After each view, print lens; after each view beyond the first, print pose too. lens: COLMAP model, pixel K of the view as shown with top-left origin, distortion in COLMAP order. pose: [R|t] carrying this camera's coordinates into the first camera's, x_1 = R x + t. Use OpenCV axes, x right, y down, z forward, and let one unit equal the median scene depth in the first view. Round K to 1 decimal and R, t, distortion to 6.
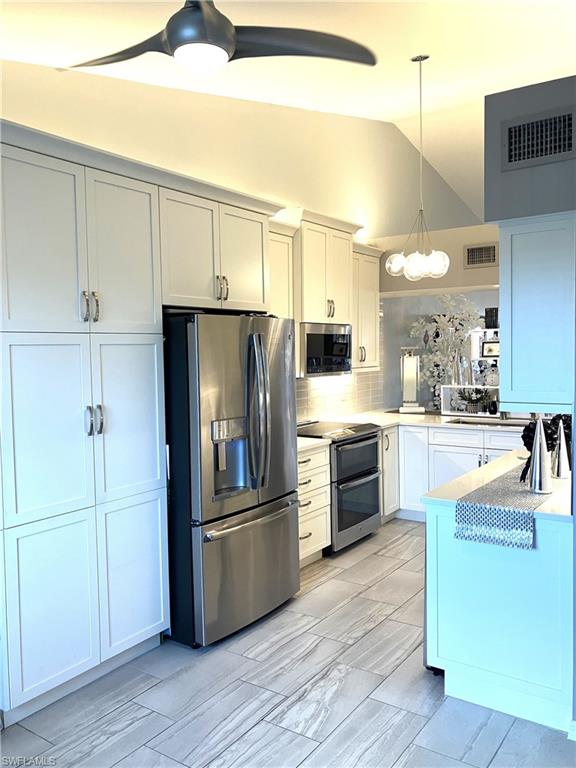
lens RADIAL K [[626.7, 0, 288.0], [0, 626.7, 384.0], [0, 0, 1]] dist [0.015365, 0.000318]
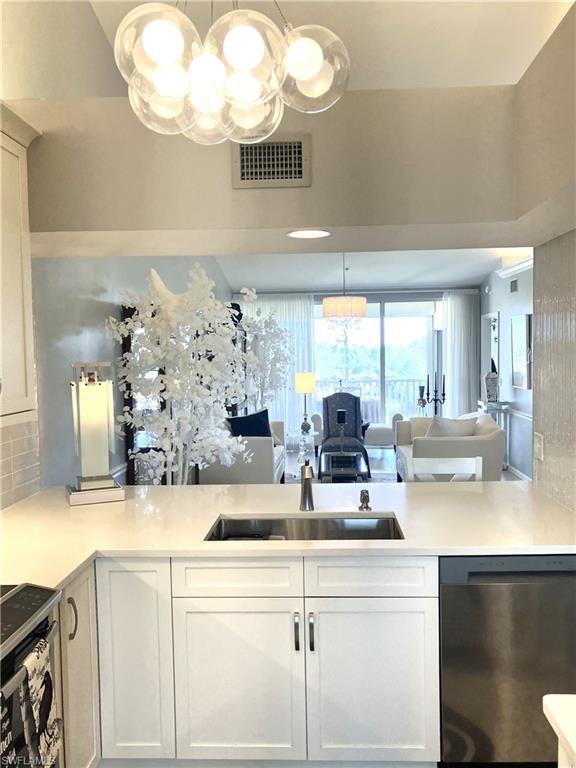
lens RADIAL K [[678.8, 0, 288.9], [0, 678.8, 394.1], [0, 0, 1]] dist [0.012098, 0.001429]
pose [[0.847593, -0.027413, 0.529939, 0.070660], [0.030108, 0.999540, 0.003550, -0.050056], [-0.529792, 0.012946, 0.848029, 0.747335]]
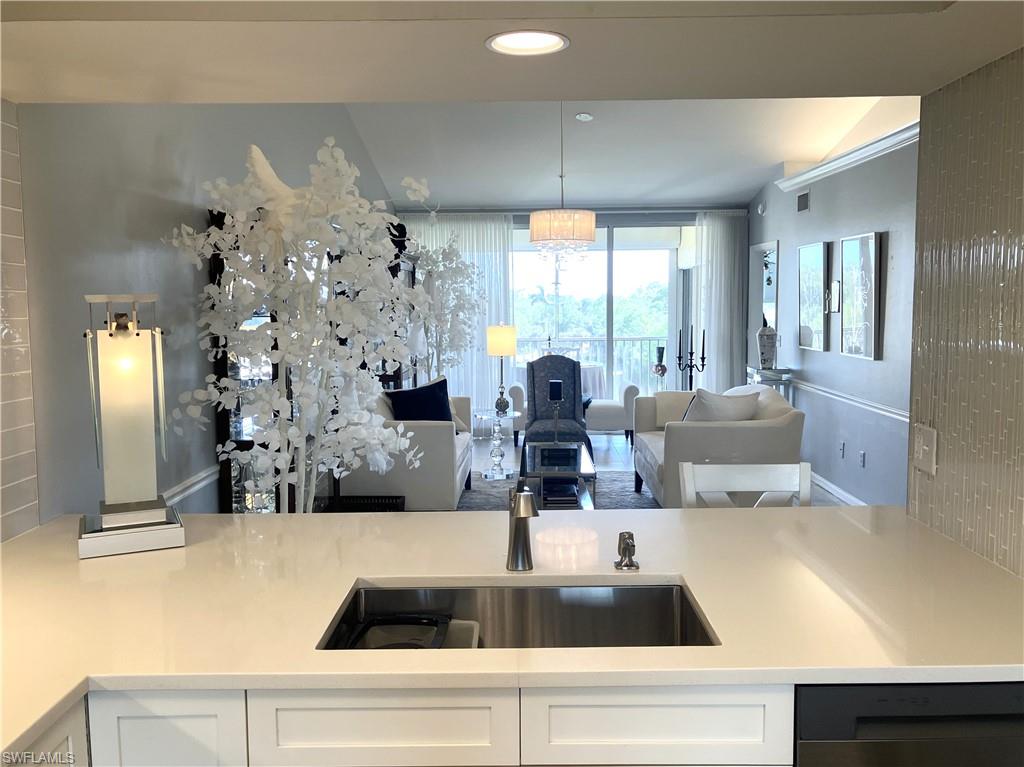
lens RADIAL K [[941.3, 0, 512.0], [0, 941.3, 383.5], [0, 0, 1]] dist [-0.008880, -0.005954]
pose [[0.826905, -0.039381, 0.560961, 0.168062], [0.025586, 0.999147, 0.032427, -0.047507], [-0.561759, -0.012461, 0.827207, 0.915025]]
